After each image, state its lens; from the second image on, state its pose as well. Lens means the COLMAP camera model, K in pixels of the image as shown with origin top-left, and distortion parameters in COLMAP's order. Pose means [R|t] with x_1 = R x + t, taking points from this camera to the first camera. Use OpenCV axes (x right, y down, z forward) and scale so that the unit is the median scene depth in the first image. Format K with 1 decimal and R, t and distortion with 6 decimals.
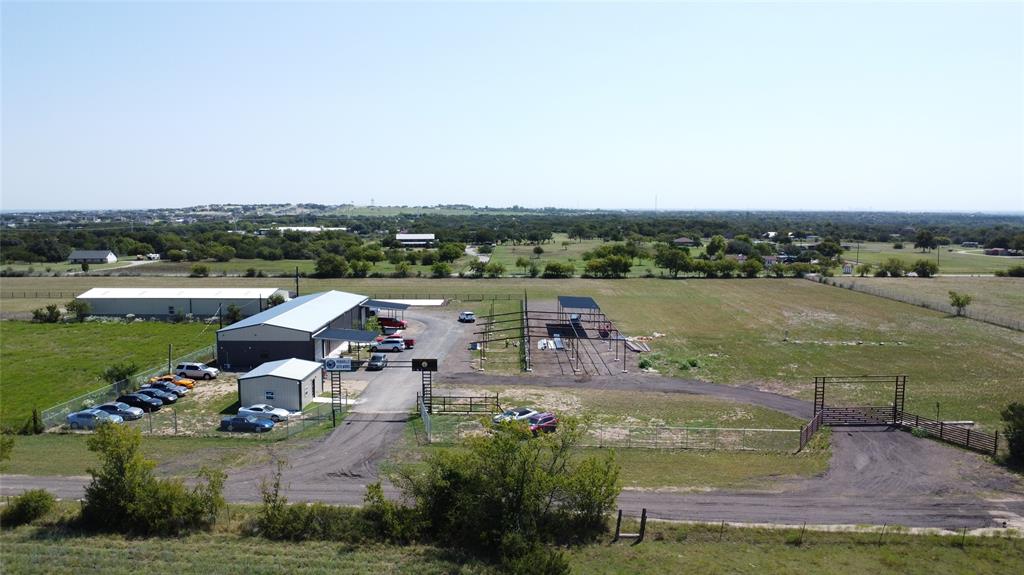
lens RADIAL K [[744.2, 0, 512.0], [0, 744.2, 287.5], [0, 0, 1]] dist [-0.024779, -0.008408]
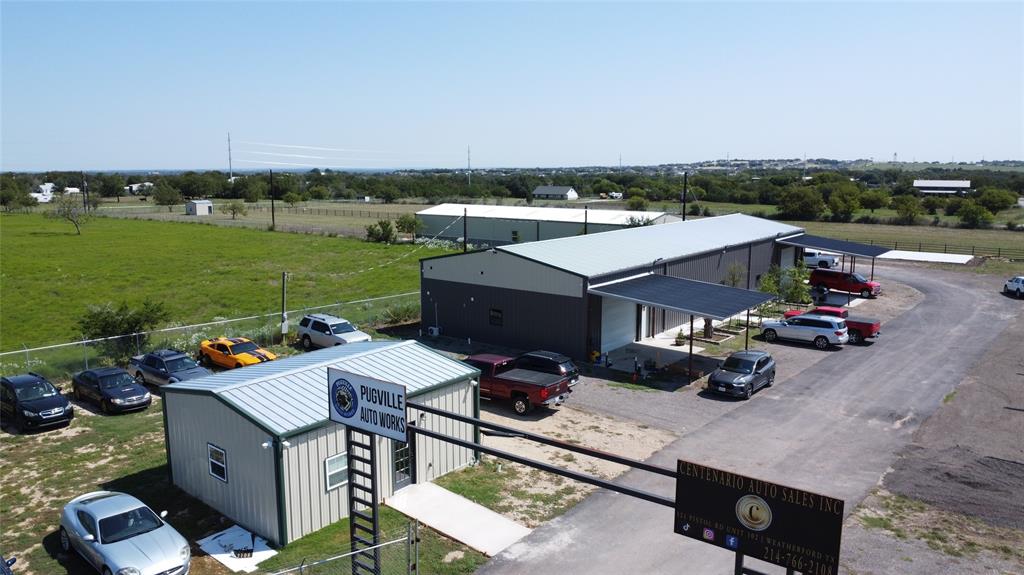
lens RADIAL K [[744.2, 0, 512.0], [0, 744.2, 287.5], [0, 0, 1]] dist [-0.024779, -0.008408]
pose [[0.789987, 0.096159, -0.605536, -0.020960], [-0.063339, 0.995140, 0.075396, 0.014910], [0.609843, -0.021208, 0.792239, 0.256862]]
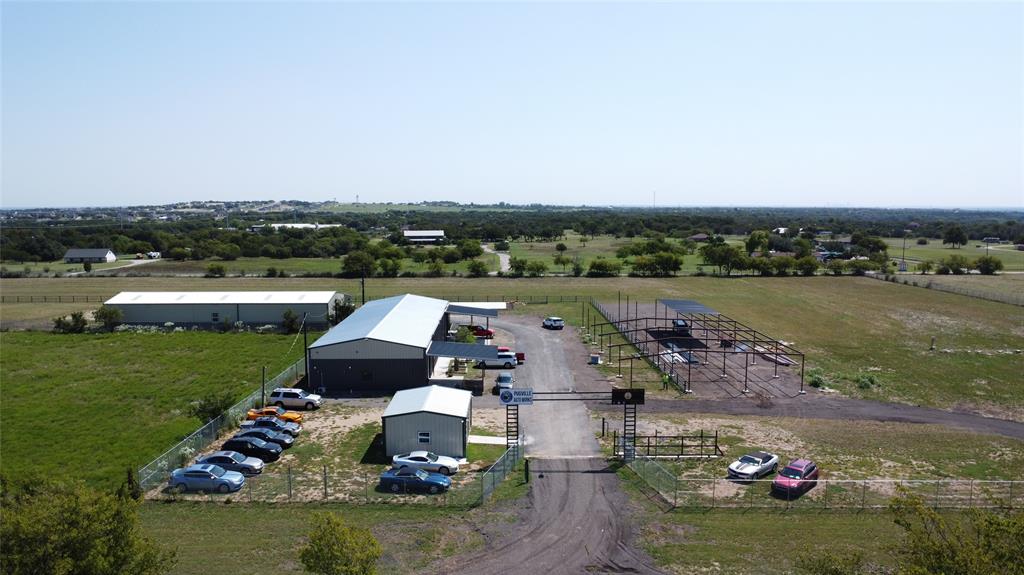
lens RADIAL K [[744.2, 0, 512.0], [0, 744.2, 287.5], [0, 0, 1]] dist [-0.024779, -0.008408]
pose [[0.999654, -0.004213, 0.025982, -0.077703], [0.004106, 0.999983, 0.004162, -0.003756], [-0.025999, -0.004054, 0.999654, 0.070343]]
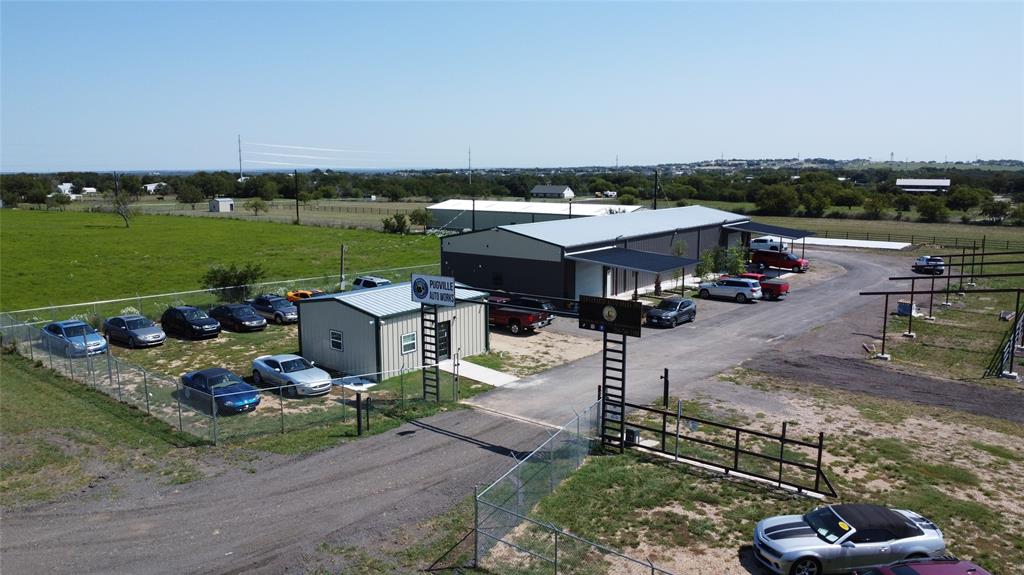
lens RADIAL K [[744.2, 0, 512.0], [0, 744.2, 287.5], [0, 0, 1]] dist [-0.024779, -0.008408]
pose [[0.790218, 0.094916, -0.605430, 0.018532], [-0.061845, 0.995241, 0.075307, 0.020155], [0.609697, -0.022067, 0.792328, 0.207329]]
